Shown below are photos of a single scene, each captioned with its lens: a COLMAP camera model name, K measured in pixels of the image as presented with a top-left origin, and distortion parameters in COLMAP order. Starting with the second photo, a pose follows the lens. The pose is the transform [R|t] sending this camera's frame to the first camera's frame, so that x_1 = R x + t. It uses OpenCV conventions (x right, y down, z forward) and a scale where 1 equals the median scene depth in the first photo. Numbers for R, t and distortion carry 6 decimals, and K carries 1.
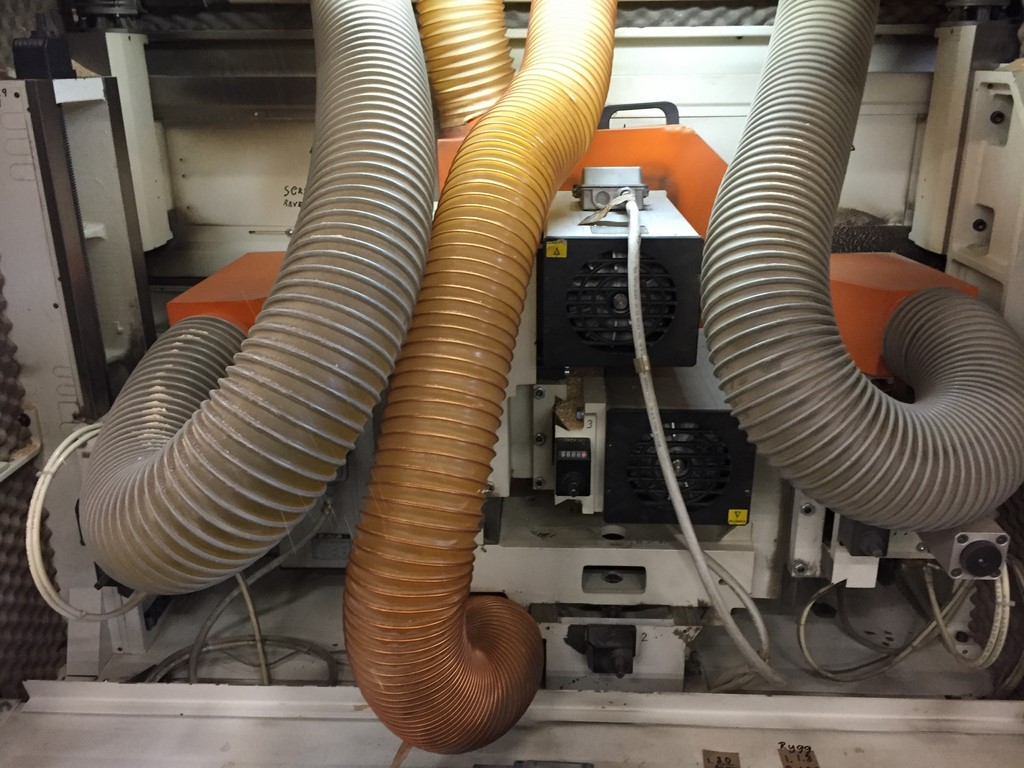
lens RADIAL K [[876.8, 0, 510.4], [0, 876.8, 382.6], [0, 0, 1]] dist [0.058128, -0.072582]
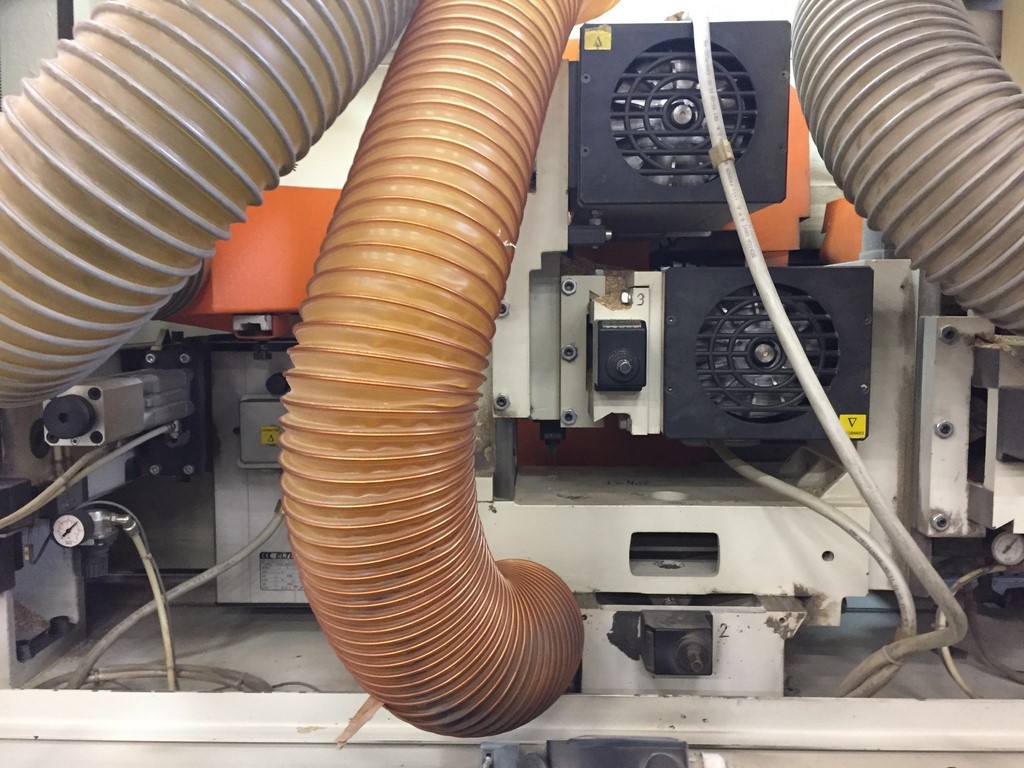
lens RADIAL K [[876.8, 0, 513.4], [0, 876.8, 383.1], [0, 0, 1]] dist [0.058128, -0.072582]
pose [[0.999917, 0.007628, 0.010418, -0.022488], [-0.004619, 0.964755, -0.263109, 0.285582], [-0.012058, 0.263039, 0.964710, 0.281742]]
